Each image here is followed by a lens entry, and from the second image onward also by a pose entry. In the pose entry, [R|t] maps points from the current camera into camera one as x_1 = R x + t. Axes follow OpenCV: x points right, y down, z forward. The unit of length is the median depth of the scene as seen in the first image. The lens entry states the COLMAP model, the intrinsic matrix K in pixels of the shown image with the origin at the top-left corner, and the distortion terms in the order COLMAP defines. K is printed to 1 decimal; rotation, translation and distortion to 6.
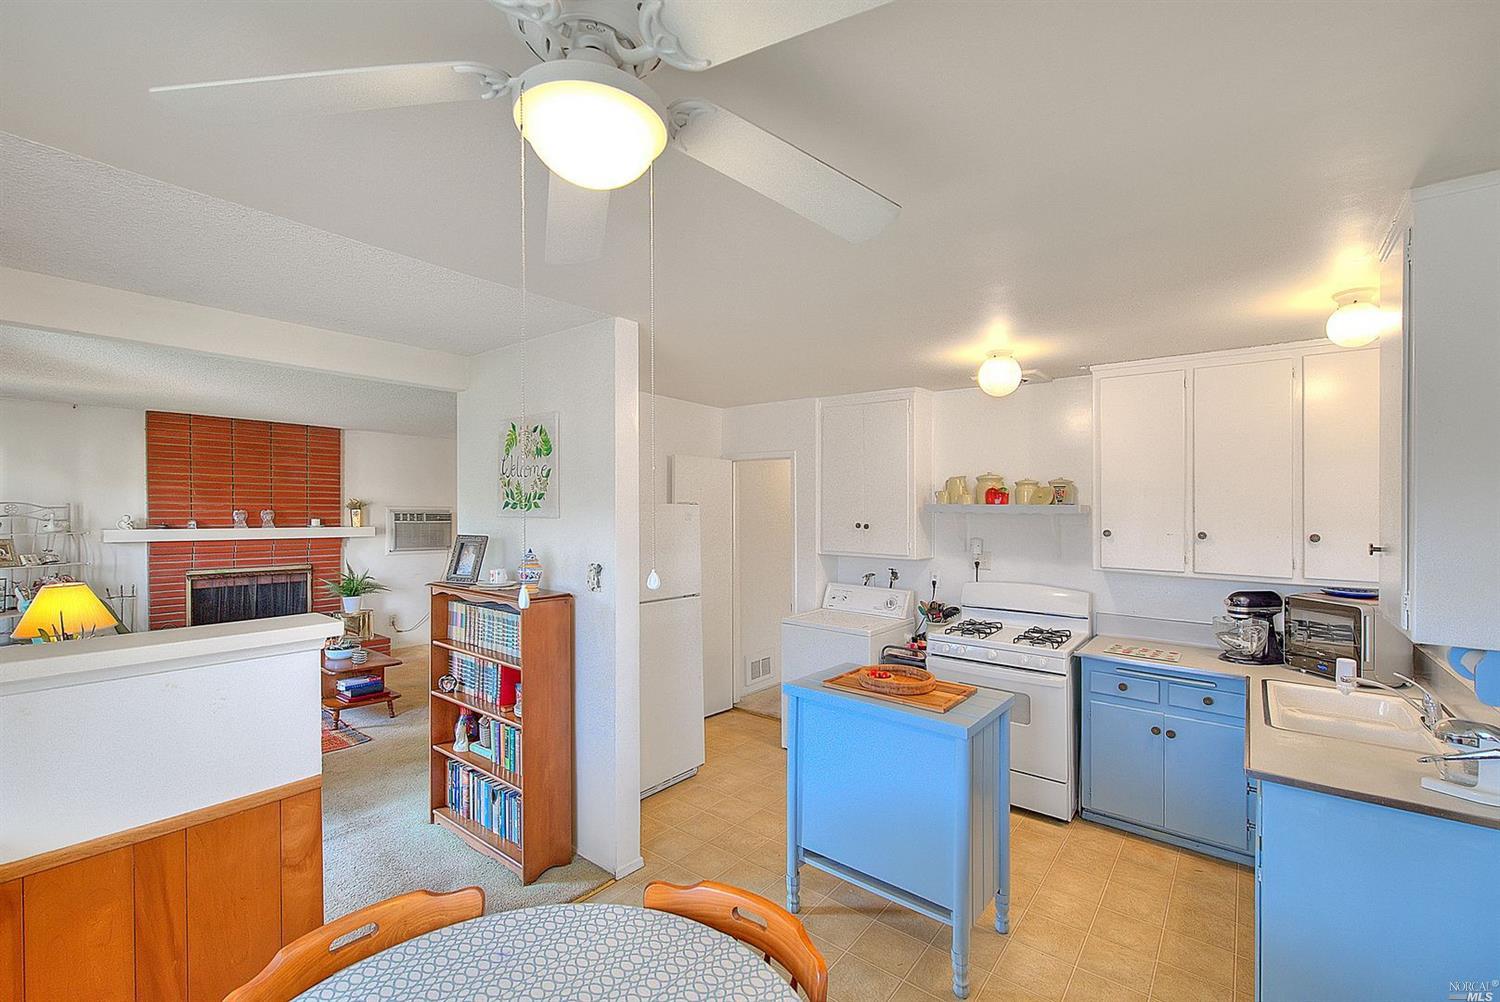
lens RADIAL K [[620.1, 0, 758.5], [0, 620.1, 505.9], [0, 0, 1]] dist [-0.000045, -0.001378]
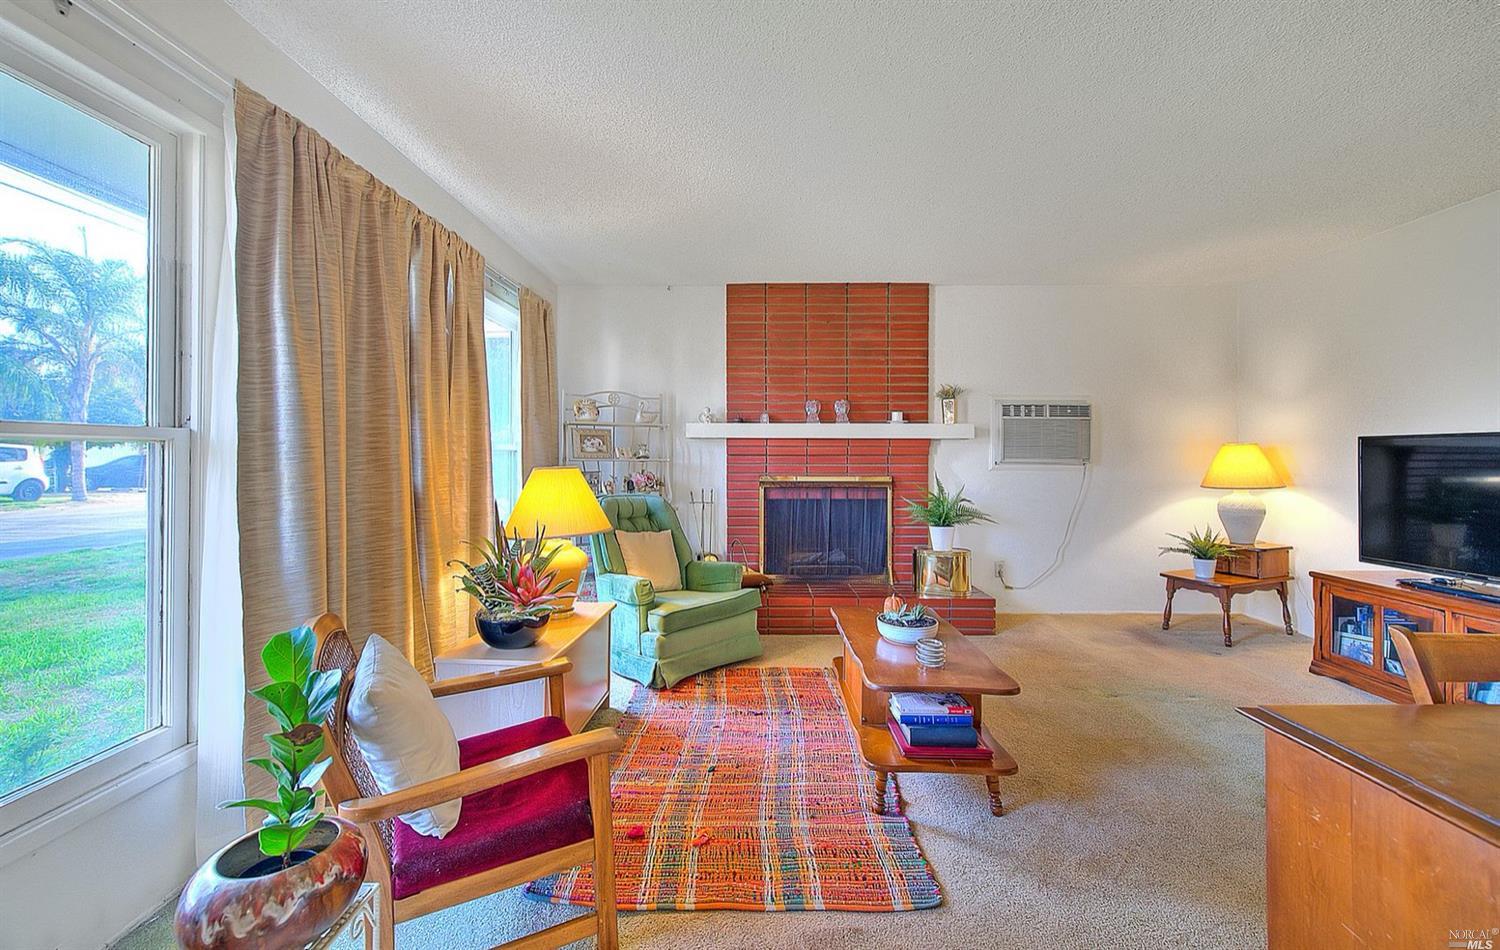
lens RADIAL K [[593.2, 0, 748.5], [0, 593.2, 451.6], [0, 0, 1]] dist [-0.001225, -0.000999]
pose [[0.589048, -0.016010, -0.807940, -0.416148], [0.010454, 0.999871, -0.012192, 0.112544], [0.808031, -0.001265, 0.589139, 0.720120]]
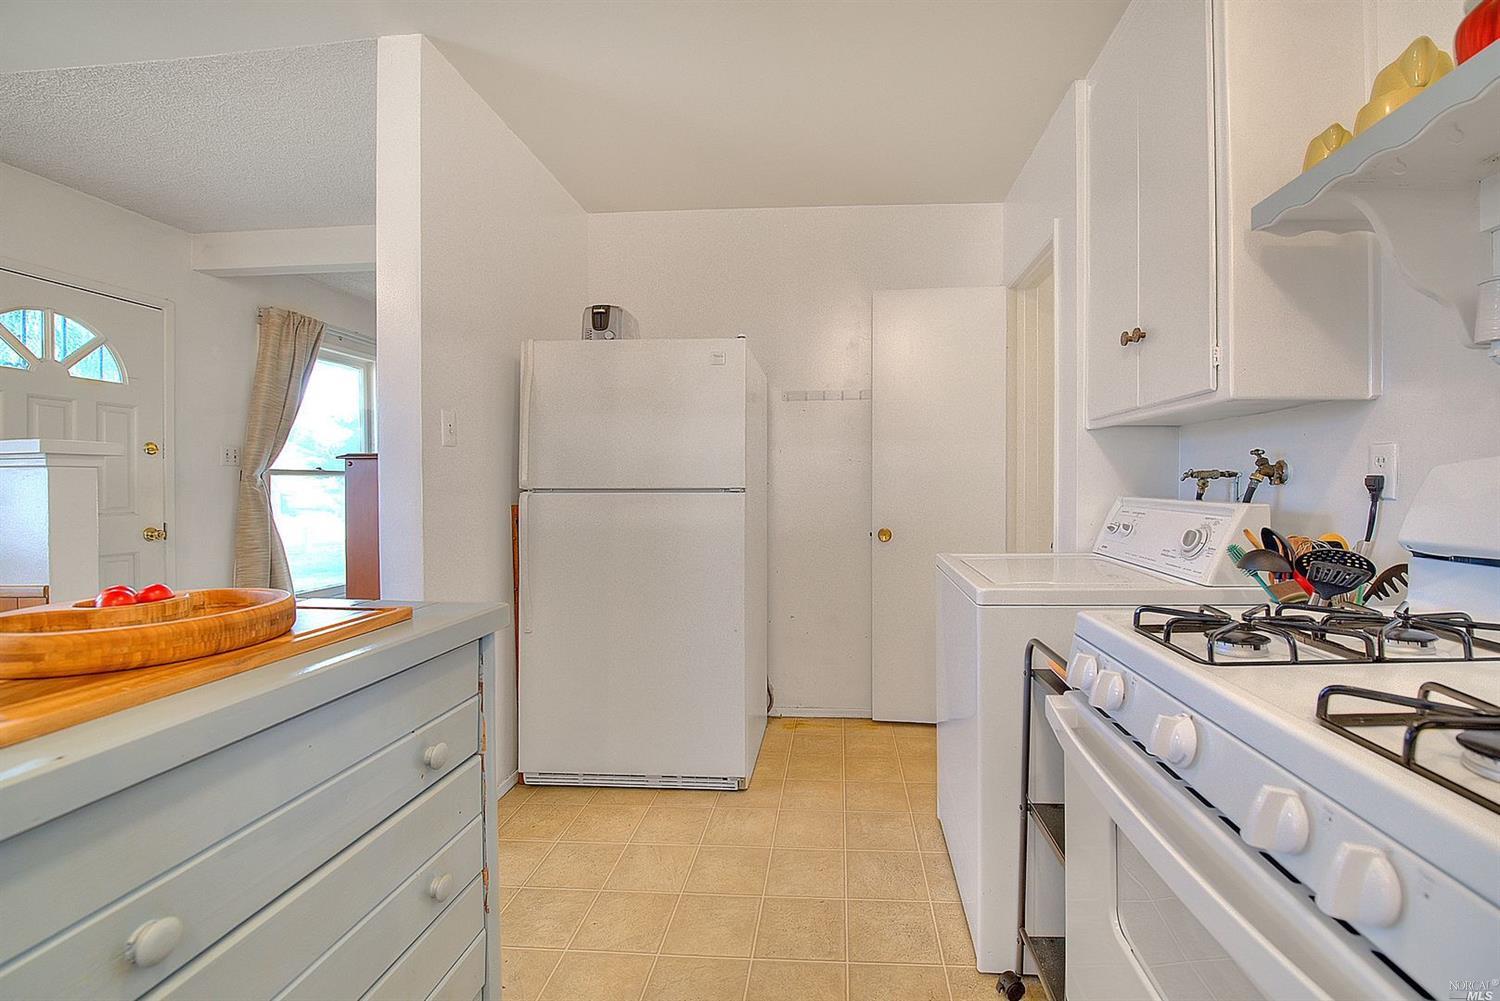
lens RADIAL K [[620.1, 0, 801.6], [0, 620.1, 481.7], [0, 0, 1]] dist [-0.000045, -0.001378]
pose [[0.557924, -0.015623, -0.829745, 0.392069], [0.015638, 0.999843, -0.008310, 0.128828], [0.829744, -0.008339, 0.558081, 0.650735]]
